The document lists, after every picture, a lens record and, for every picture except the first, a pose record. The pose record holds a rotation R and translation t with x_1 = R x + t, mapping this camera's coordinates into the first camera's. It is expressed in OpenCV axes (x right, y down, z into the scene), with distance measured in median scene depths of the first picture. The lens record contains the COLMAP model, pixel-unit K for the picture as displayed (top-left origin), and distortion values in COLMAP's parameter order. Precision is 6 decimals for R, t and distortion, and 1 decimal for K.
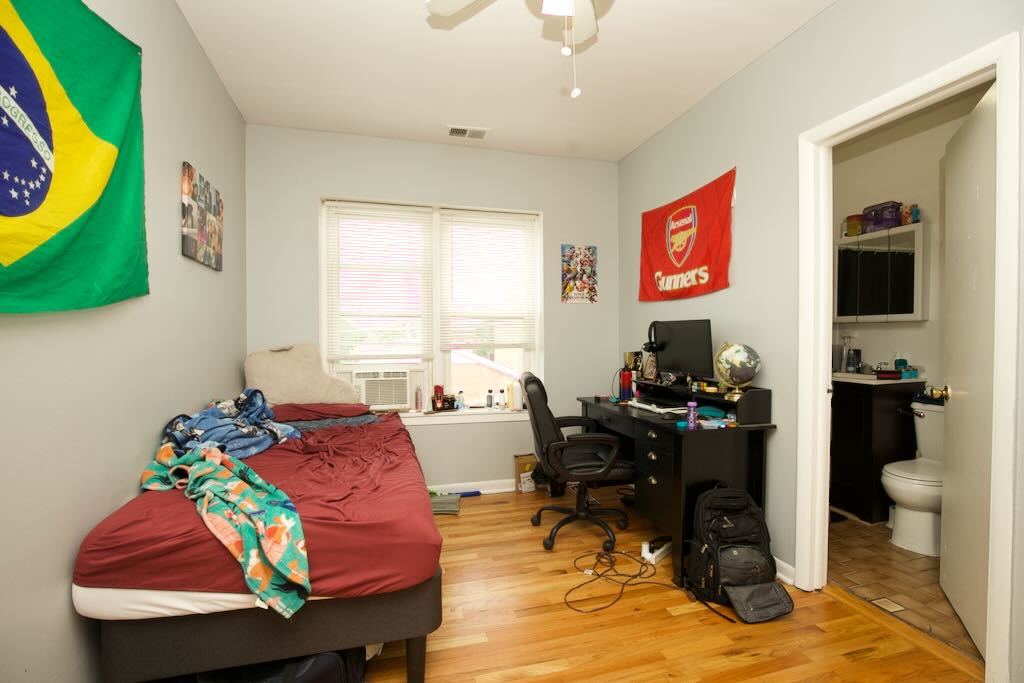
lens RADIAL K [[468.9, 0, 507.9], [0, 468.9, 347.3], [0, 0, 1]] dist [-0.038031, 0.007970]
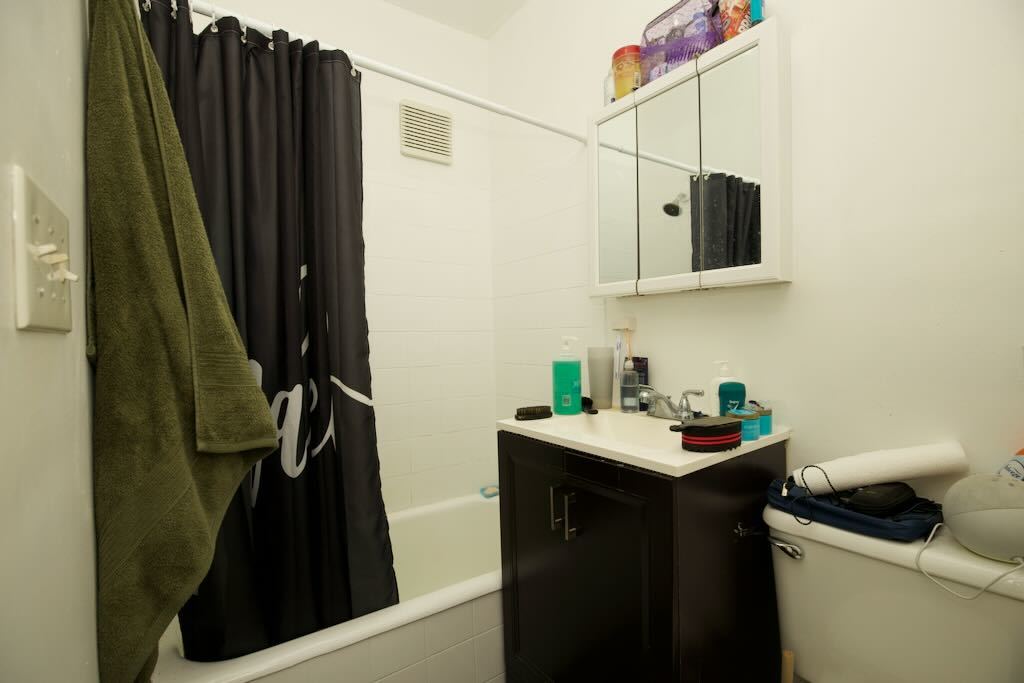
lens RADIAL K [[468.9, 0, 514.0], [0, 468.9, 339.6], [0, 0, 1]] dist [-0.038031, 0.007970]
pose [[0.940931, -0.022359, 0.337859, 0.557639], [0.024853, 0.999686, -0.003058, -0.015912], [-0.337685, 0.011274, 0.941192, 0.699498]]
